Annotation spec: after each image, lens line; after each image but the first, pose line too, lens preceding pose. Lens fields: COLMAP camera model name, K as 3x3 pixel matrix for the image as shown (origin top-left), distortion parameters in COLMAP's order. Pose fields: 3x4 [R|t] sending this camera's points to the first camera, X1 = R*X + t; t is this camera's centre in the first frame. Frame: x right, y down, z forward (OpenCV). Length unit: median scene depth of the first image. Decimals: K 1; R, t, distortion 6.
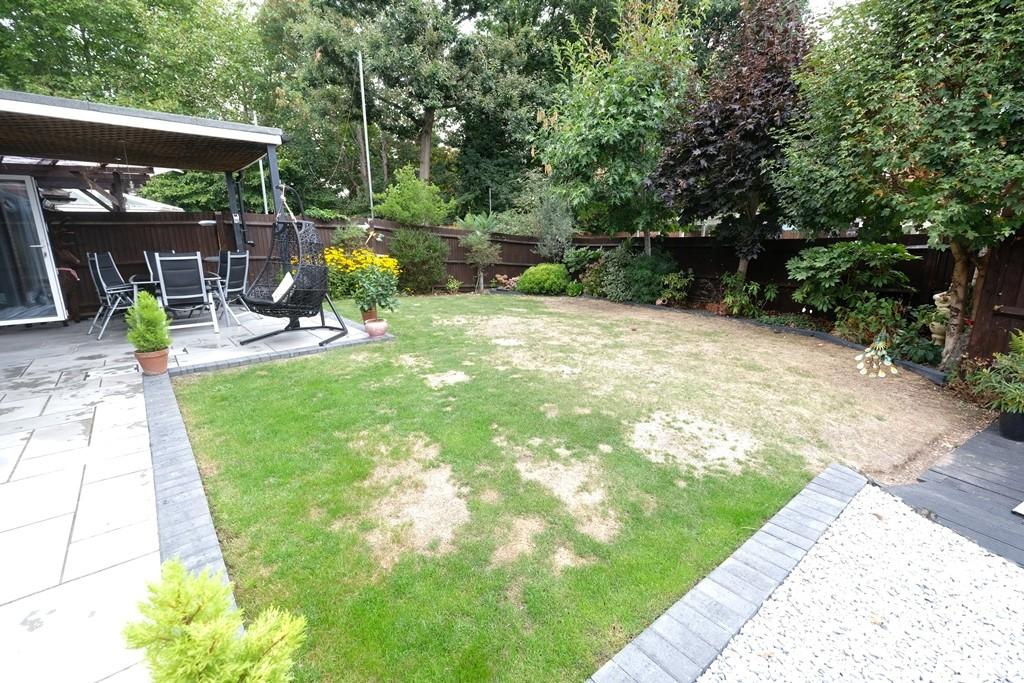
lens RADIAL K [[446.5, 0, 511.7], [0, 446.5, 337.1], [0, 0, 1]] dist [-0.001071, -0.000204]
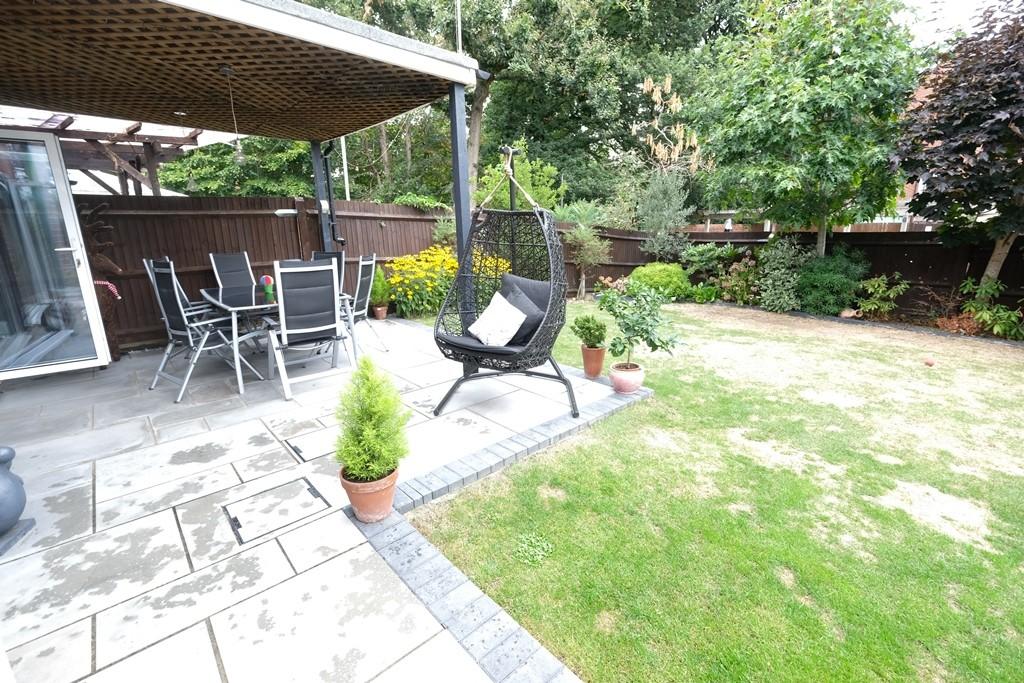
lens RADIAL K [[446.5, 0, 511.7], [0, 446.5, 337.1], [0, 0, 1]] dist [-0.001071, -0.000204]
pose [[0.999158, -0.009611, 0.039887, -0.349958], [0.008927, 0.999811, 0.017292, -0.064976], [-0.040046, -0.016921, 0.999055, 0.263033]]
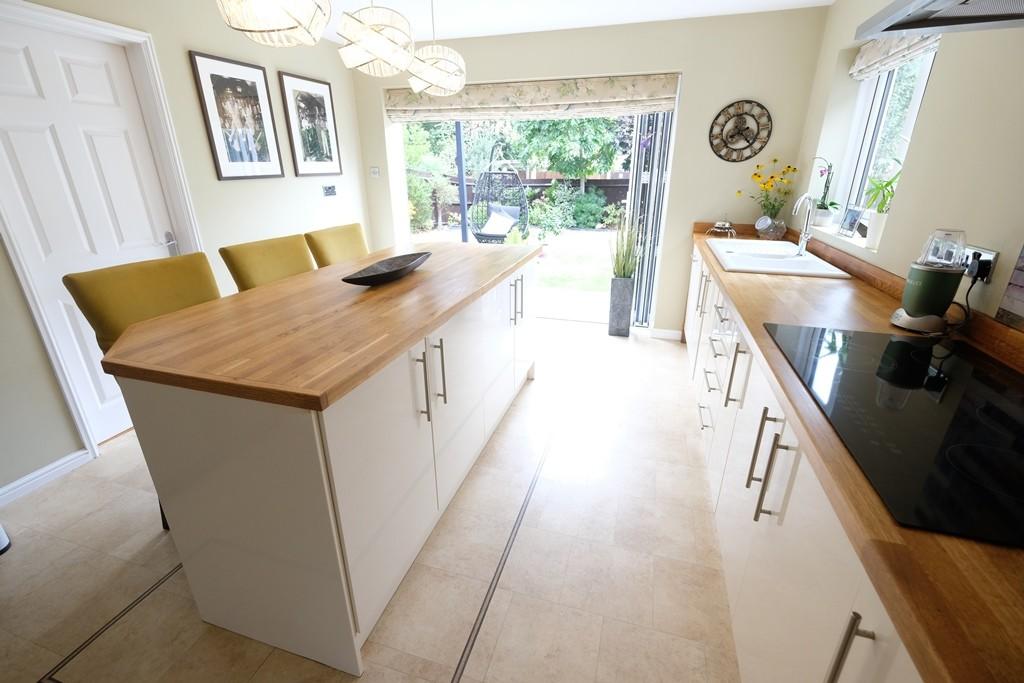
lens RADIAL K [[446.5, 0, 511.7], [0, 446.5, 337.1], [0, 0, 1]] dist [-0.001071, -0.000204]
pose [[0.839173, -0.186527, 0.510879, -0.813820], [0.115897, 0.979103, 0.167107, -0.003011], [-0.531373, -0.081022, 0.843255, -0.100463]]
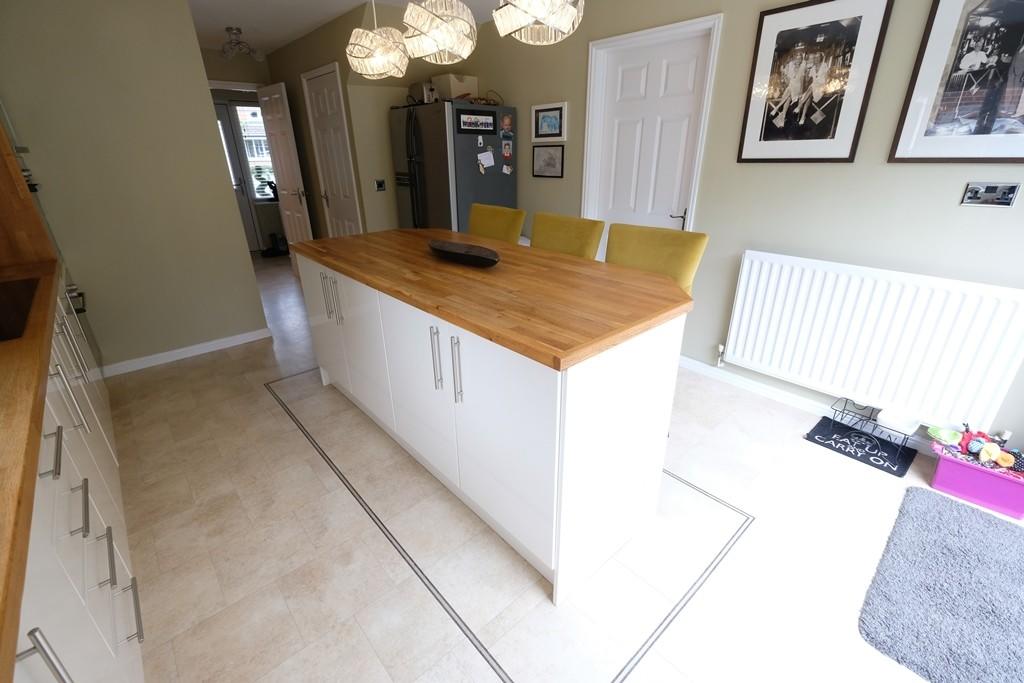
lens RADIAL K [[446.5, 0, 511.7], [0, 446.5, 337.1], [0, 0, 1]] dist [-0.001071, -0.000204]
pose [[0.035204, 0.398382, -0.916544, -0.480628], [-0.210569, 0.899481, 0.382878, -0.066931], [0.976945, 0.179516, 0.115552, 0.154410]]
